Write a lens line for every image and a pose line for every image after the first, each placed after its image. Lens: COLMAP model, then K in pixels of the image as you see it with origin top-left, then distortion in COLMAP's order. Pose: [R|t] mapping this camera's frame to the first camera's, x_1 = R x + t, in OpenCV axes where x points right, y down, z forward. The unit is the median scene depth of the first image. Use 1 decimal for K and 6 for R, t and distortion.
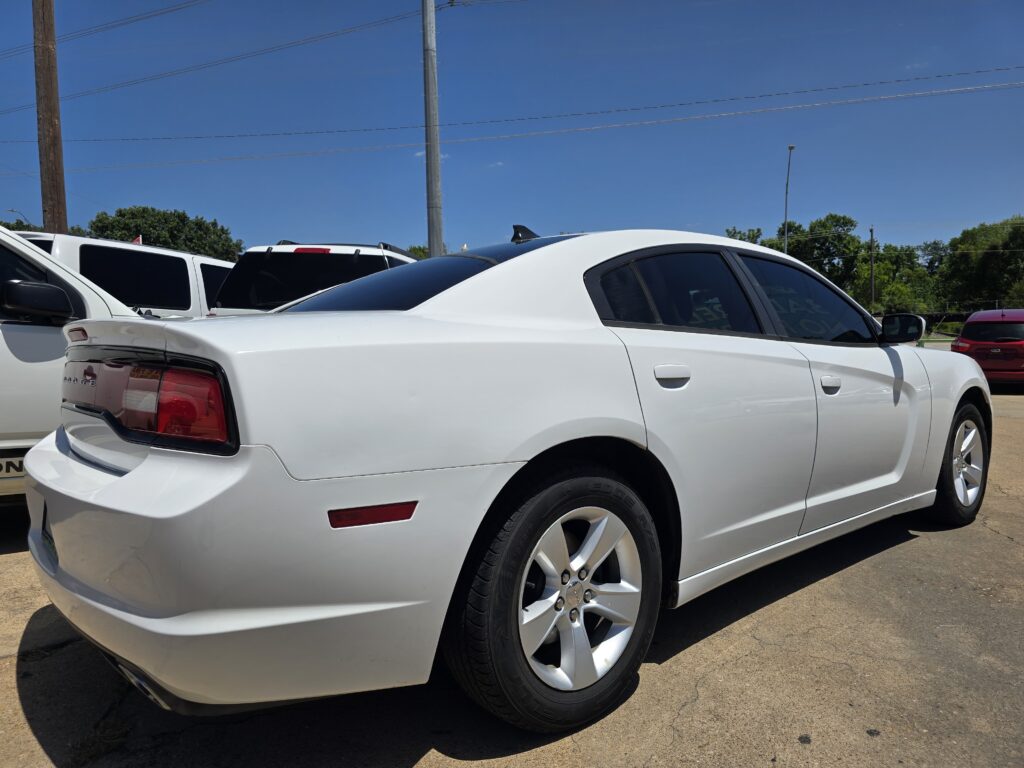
lens RADIAL K [[693.2, 0, 514.2], [0, 693.2, 383.8], [0, 0, 1]] dist [0.067501, -0.068177]
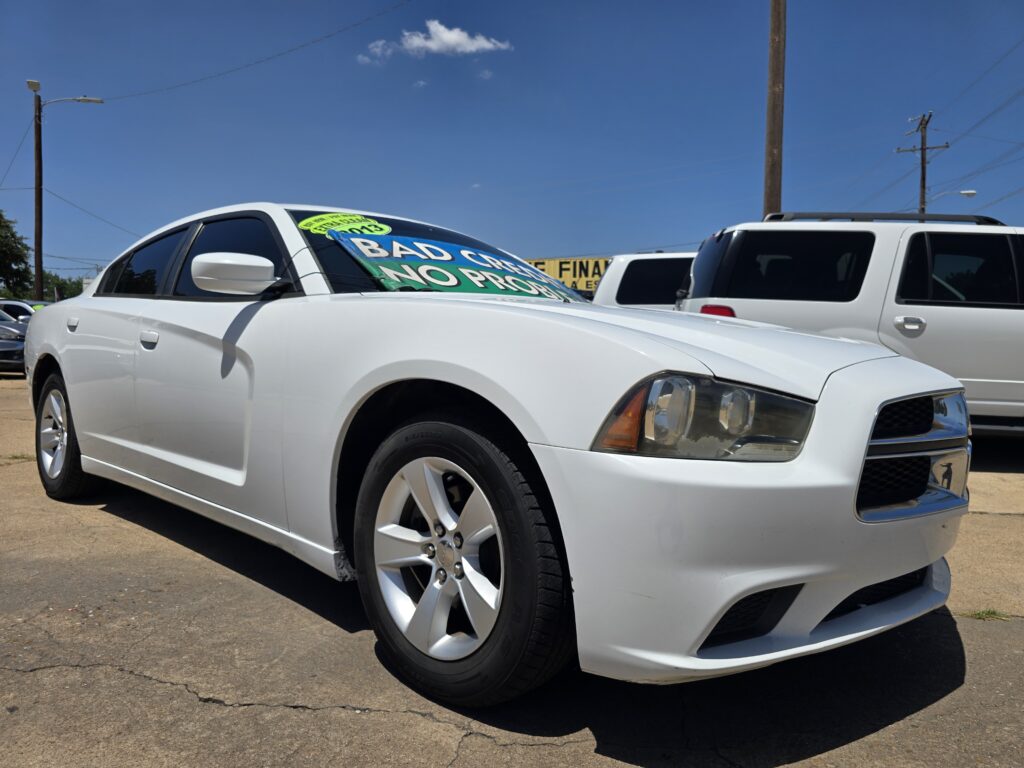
lens RADIAL K [[693.2, 0, 514.2], [0, 693.2, 383.8], [0, 0, 1]] dist [0.067501, -0.068177]
pose [[0.115975, 0.043172, -0.992313, 1.358628], [-0.089892, 0.995411, 0.032800, -0.015477], [0.989176, 0.085397, 0.119324, 1.248877]]
